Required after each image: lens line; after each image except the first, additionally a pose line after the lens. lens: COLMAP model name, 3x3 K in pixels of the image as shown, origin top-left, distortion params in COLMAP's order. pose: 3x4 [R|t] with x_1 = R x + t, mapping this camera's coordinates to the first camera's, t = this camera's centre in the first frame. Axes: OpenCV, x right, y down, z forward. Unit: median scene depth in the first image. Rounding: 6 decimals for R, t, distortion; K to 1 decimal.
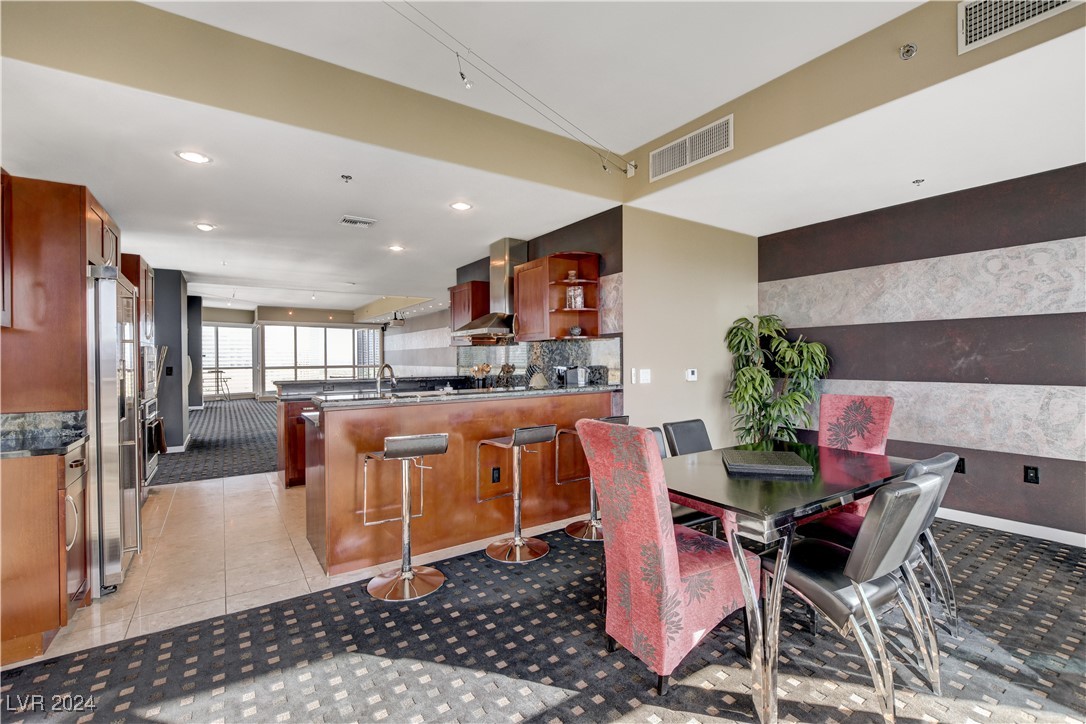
lens RADIAL K [[479.0, 0, 547.7], [0, 479.0, 359.0], [0, 0, 1]] dist [-0.020432, 0.006354]
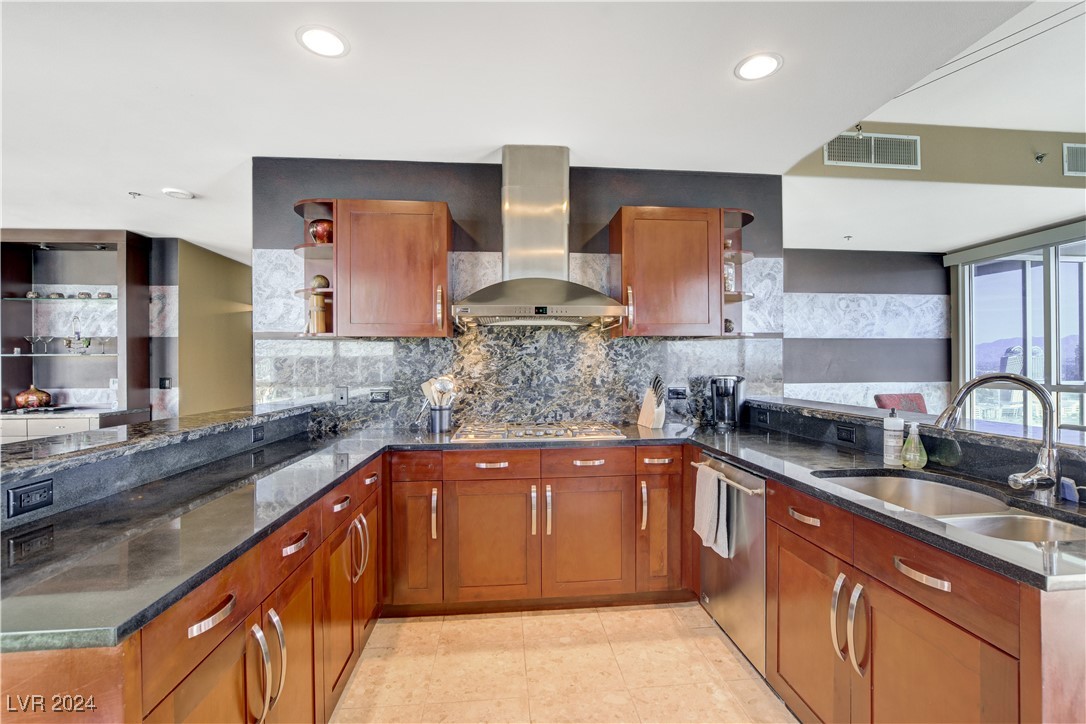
lens RADIAL K [[479.0, 0, 547.7], [0, 479.0, 359.0], [0, 0, 1]] dist [-0.020432, 0.006354]
pose [[0.484438, 0.016609, 0.874668, -0.840032], [0.004238, 0.999763, -0.021331, 0.005629], [-0.874816, 0.014040, 0.484253, 1.087854]]
